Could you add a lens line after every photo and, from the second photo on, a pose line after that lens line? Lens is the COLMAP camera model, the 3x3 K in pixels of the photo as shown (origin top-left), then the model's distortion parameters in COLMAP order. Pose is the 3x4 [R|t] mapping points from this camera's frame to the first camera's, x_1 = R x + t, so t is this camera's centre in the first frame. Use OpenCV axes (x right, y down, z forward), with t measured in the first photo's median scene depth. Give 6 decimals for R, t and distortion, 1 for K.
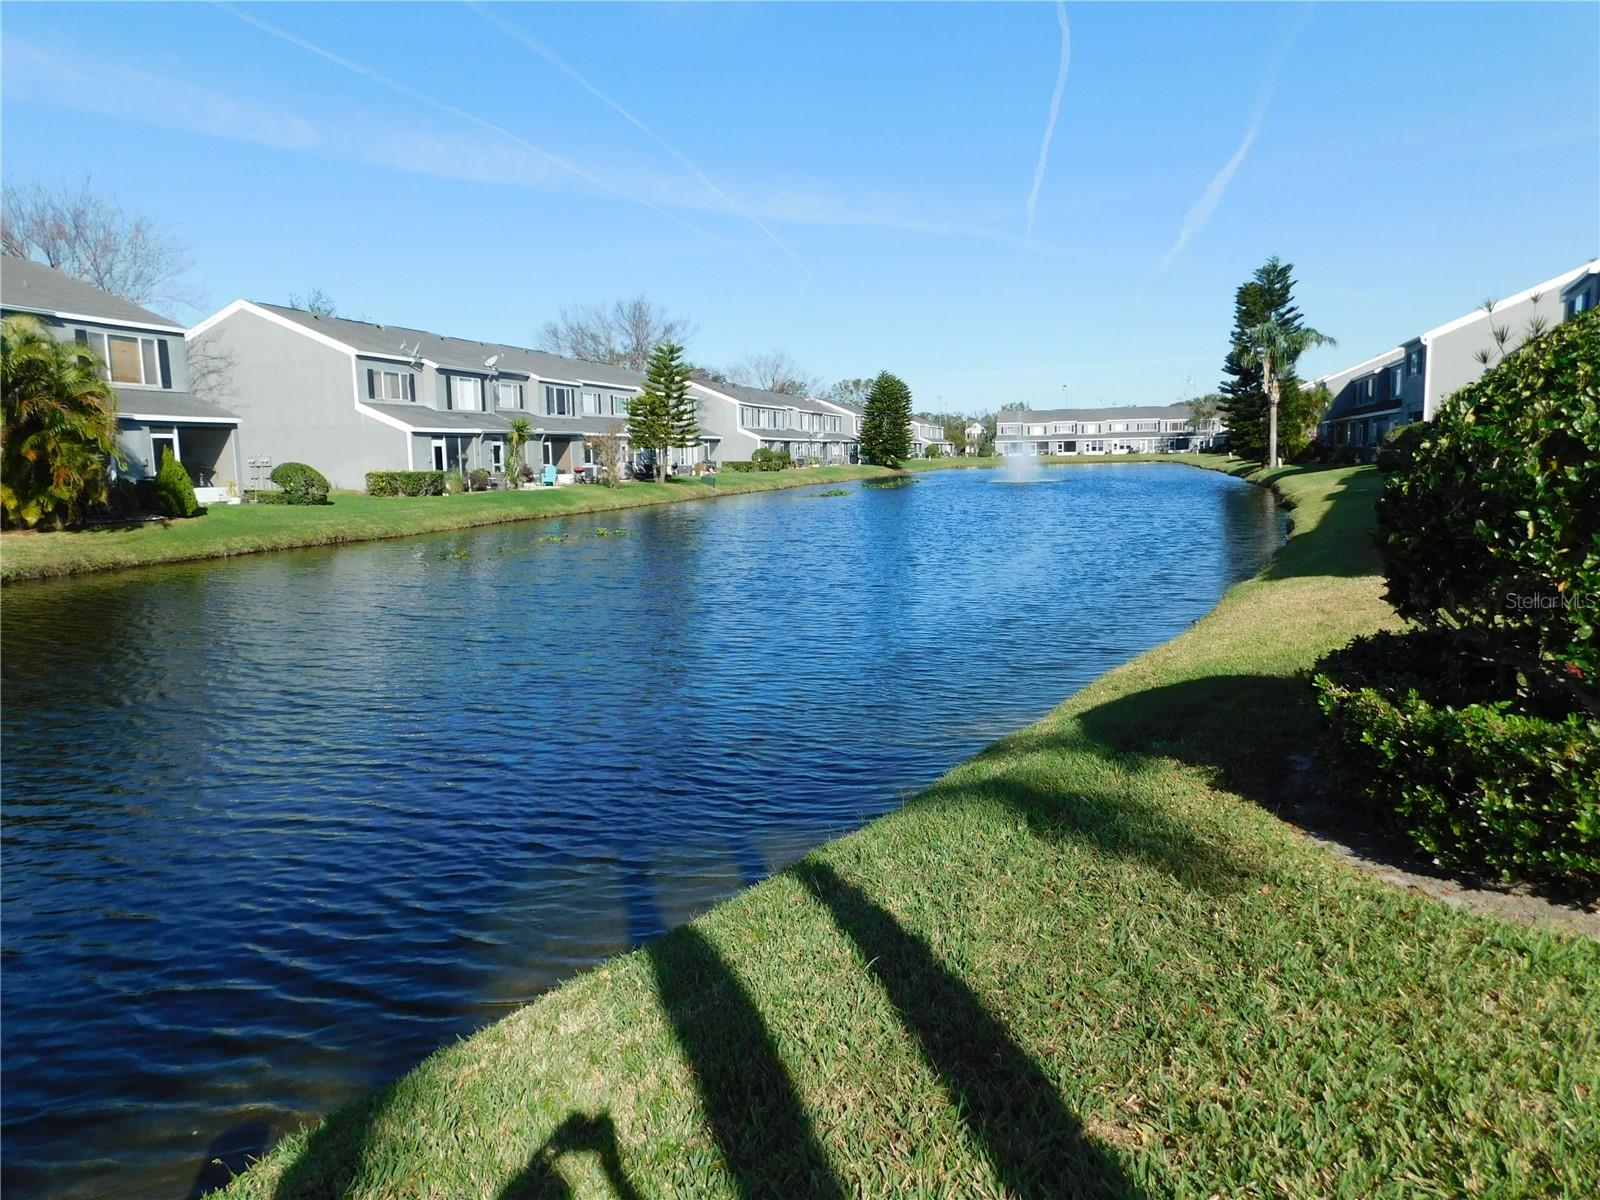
lens RADIAL K [[1062.2, 0, 806.6], [0, 1062.2, 598.3], [0, 0, 1]] dist [-0.051395, 0.030754]
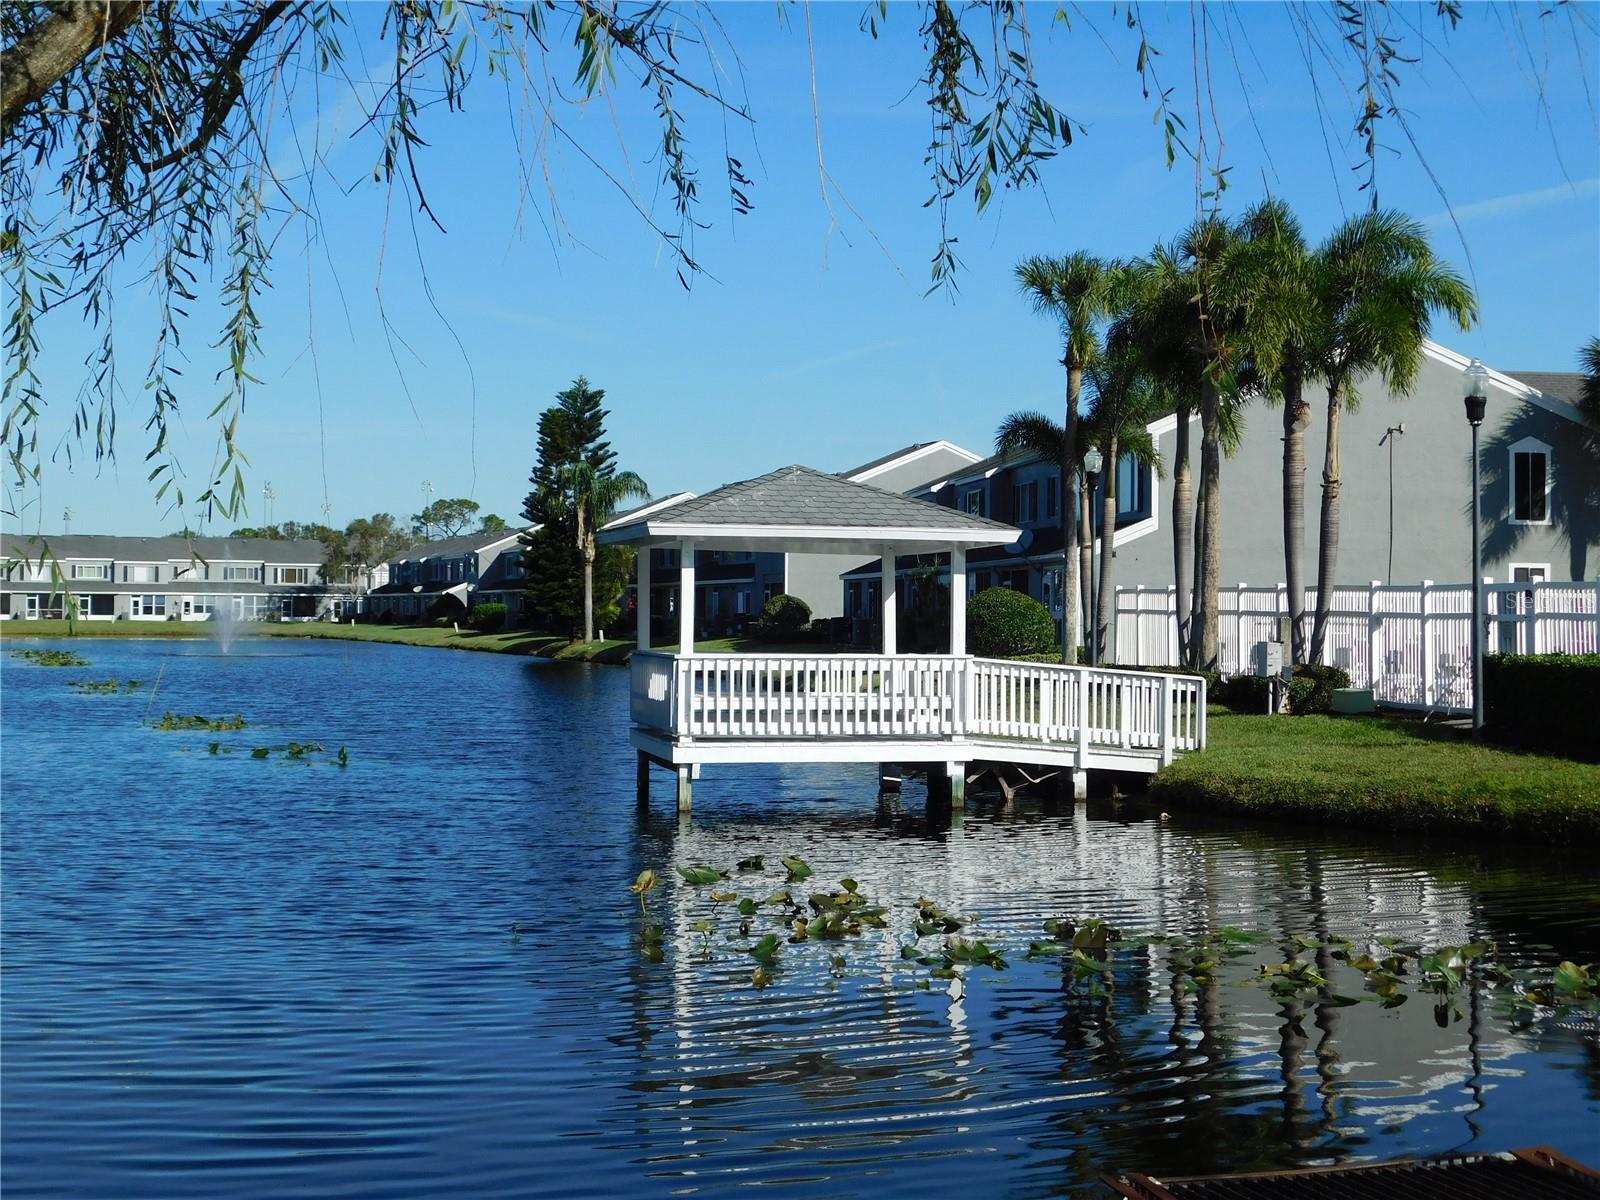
lens RADIAL K [[2375.6, 0, 799.1], [0, 2375.6, 599.8], [0, 0, 1]] dist [-0.009054, 0.000000]
pose [[0.818170, 0.034283, 0.573954, -0.372025], [0.049326, 0.990356, -0.129469, 0.067982], [-0.572857, 0.134238, 0.808588, -0.439220]]
